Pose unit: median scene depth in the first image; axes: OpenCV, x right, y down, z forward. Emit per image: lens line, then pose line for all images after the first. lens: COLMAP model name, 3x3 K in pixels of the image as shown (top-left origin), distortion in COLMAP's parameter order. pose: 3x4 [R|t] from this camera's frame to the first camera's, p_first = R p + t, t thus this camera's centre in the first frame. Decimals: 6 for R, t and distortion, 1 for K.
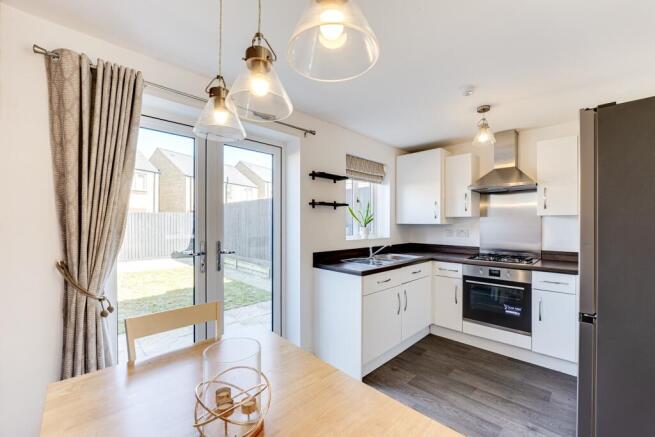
lens RADIAL K [[267.9, 0, 331.2], [0, 267.9, 223.8], [0, 0, 1]] dist [-0.012099, 0.000939]
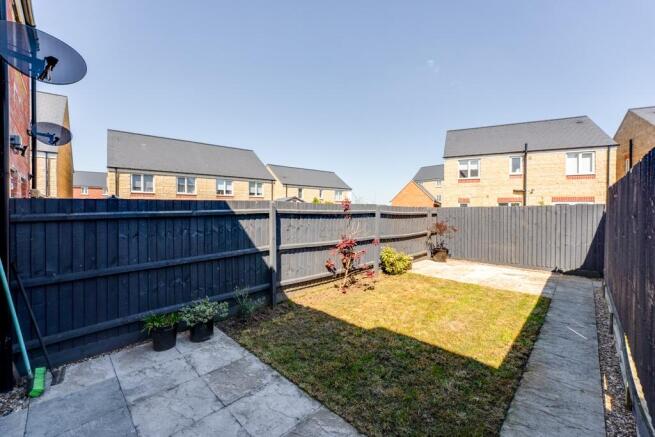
lens RADIAL K [[267.9, 0, 342.6], [0, 267.9, 214.5], [0, 0, 1]] dist [-0.012099, 0.000939]
pose [[0.047040, 0.013271, -0.998805, 0.196537], [-0.000715, 0.999912, 0.013252, -0.096245], [0.998893, 0.000091, 0.047045, 1.546115]]
